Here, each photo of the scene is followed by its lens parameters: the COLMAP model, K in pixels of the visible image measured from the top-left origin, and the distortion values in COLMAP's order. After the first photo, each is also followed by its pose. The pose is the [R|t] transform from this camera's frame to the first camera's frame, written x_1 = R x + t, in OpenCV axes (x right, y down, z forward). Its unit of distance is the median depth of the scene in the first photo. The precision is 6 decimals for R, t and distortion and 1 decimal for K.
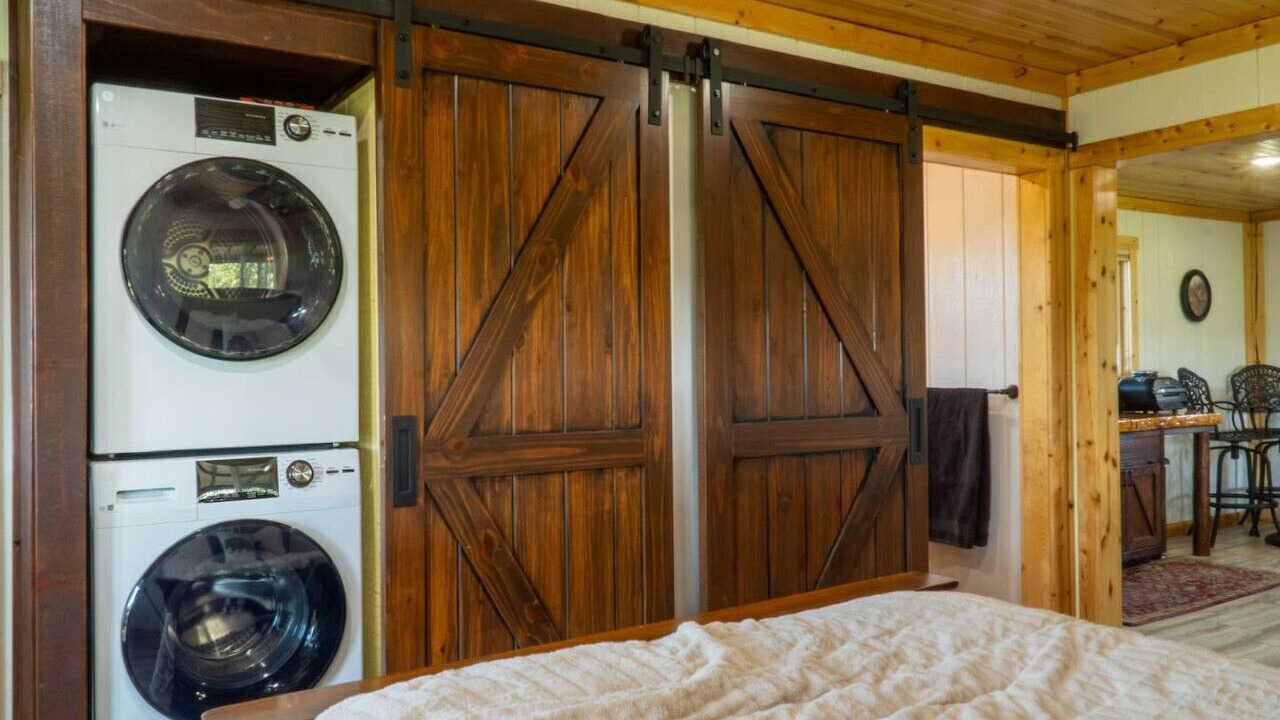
lens RADIAL K [[1017.6, 0, 640.0], [0, 1017.6, 360.0], [0, 0, 1]] dist [-0.003768, -0.003131]
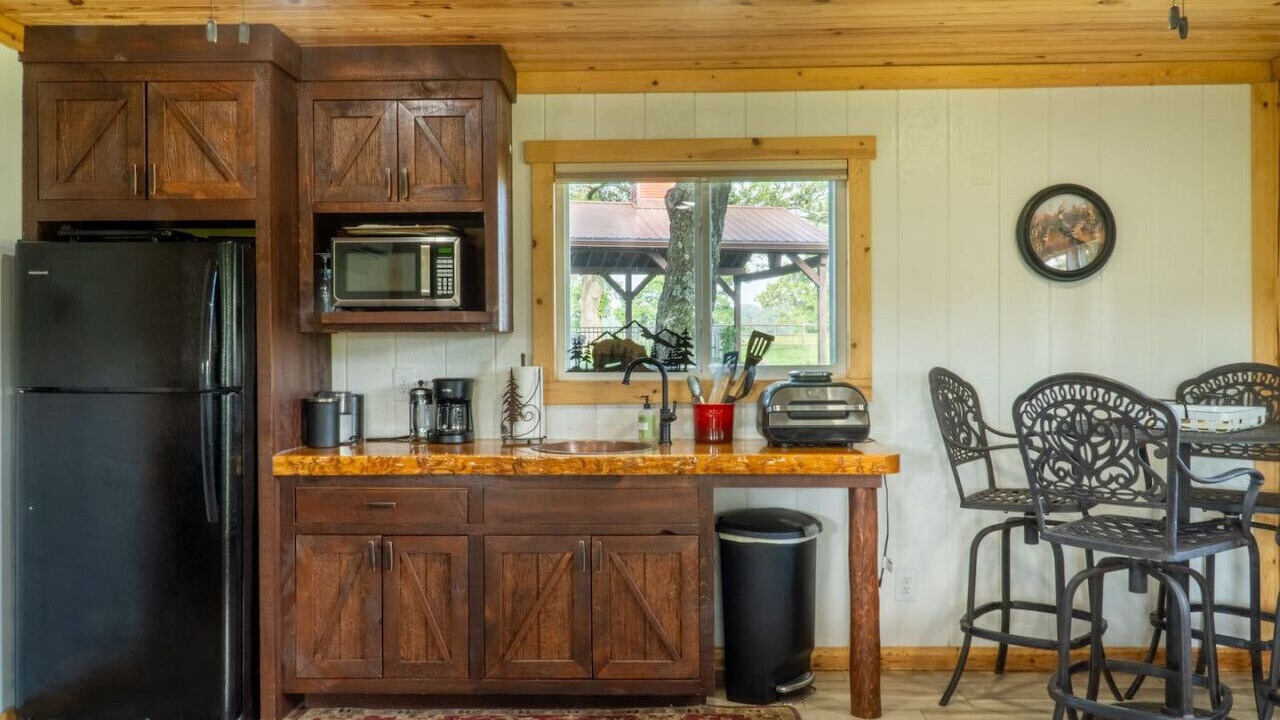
lens RADIAL K [[1024.0, 0, 646.5], [0, 1024.0, 359.5], [0, 0, 1]] dist [0.005760, 0.003966]
pose [[0.830979, 0.013098, -0.556150, 1.505395], [-0.003249, 0.999820, 0.018691, -0.013251], [0.556295, -0.013725, 0.830872, 0.967084]]
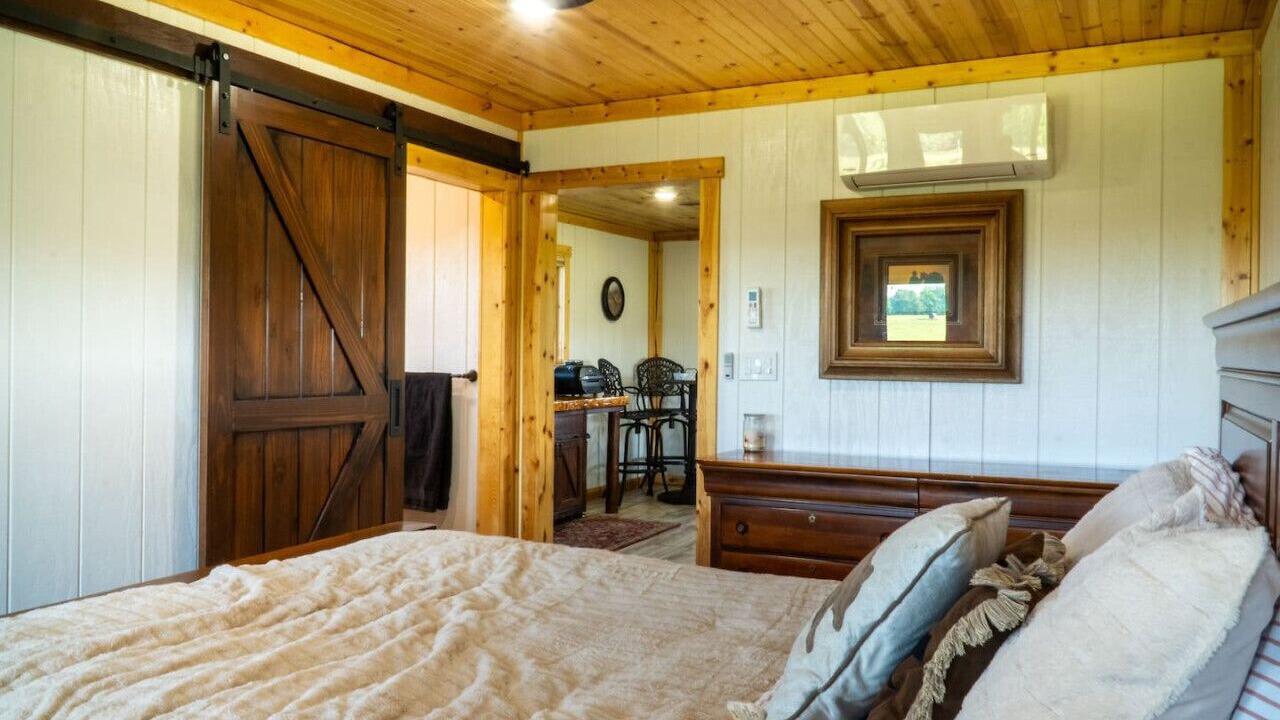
lens RADIAL K [[1024.0, 0, 646.5], [0, 1024.0, 359.5], [0, 0, 1]] dist [0.005760, 0.003966]
pose [[0.861007, 0.019029, 0.508237, -0.075811], [-0.025733, 0.999650, 0.006166, 0.000019], [-0.507941, -0.018388, 0.861195, -0.146672]]
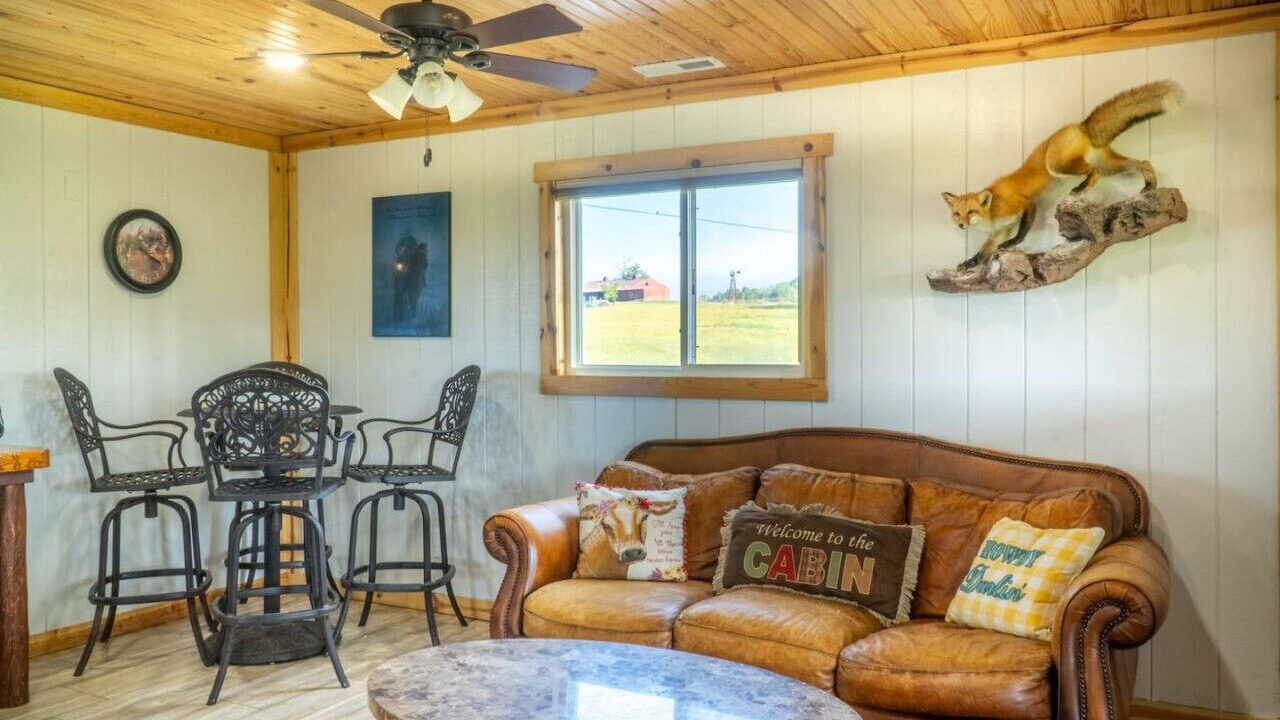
lens RADIAL K [[1017.6, 0, 640.0], [0, 1017.6, 360.0], [0, 0, 1]] dist [-0.003768, -0.003131]
pose [[0.880848, 0.001920, 0.473395, 1.177526], [-0.007355, 0.999927, 0.009630, -0.010791], [-0.473342, -0.011965, 0.880797, 0.690848]]
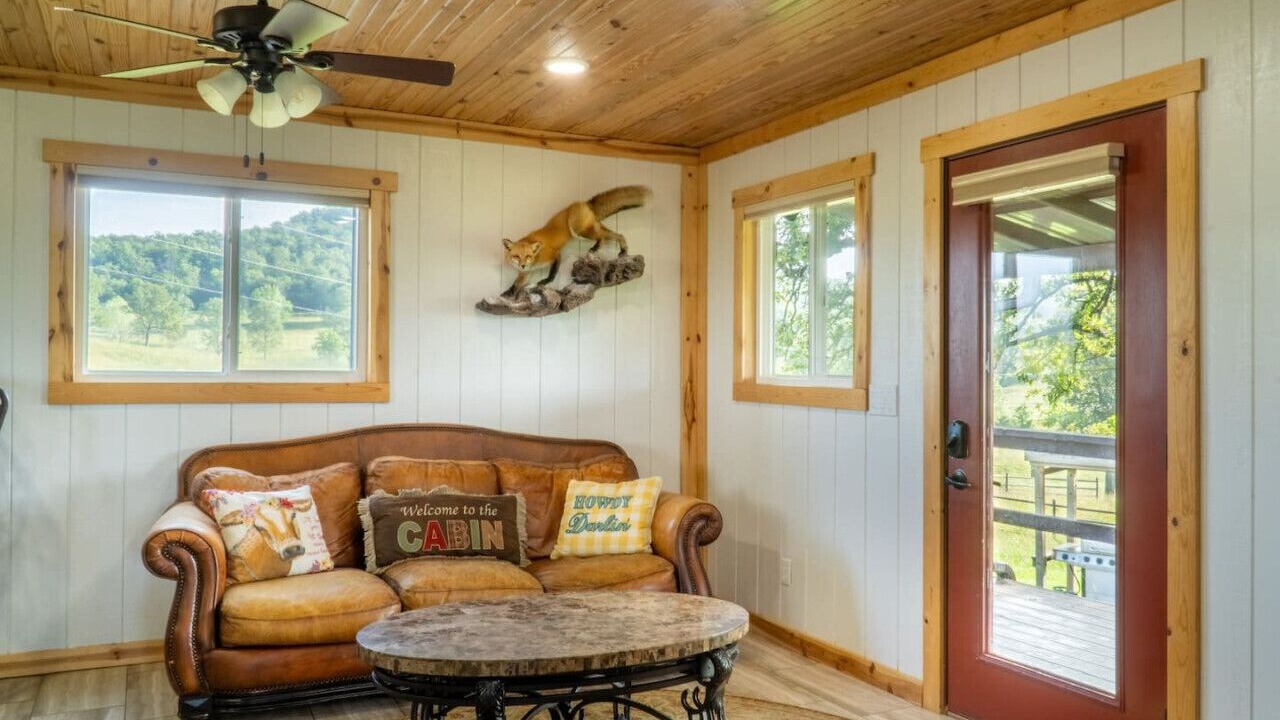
lens RADIAL K [[1024.0, 0, 646.5], [0, 1024.0, 359.5], [0, 0, 1]] dist [0.005760, 0.003966]
pose [[0.125003, 0.013671, 0.992062, 0.585063], [-0.015963, 0.999803, -0.011766, 0.000350], [-0.992028, -0.014366, 0.125197, 1.122063]]
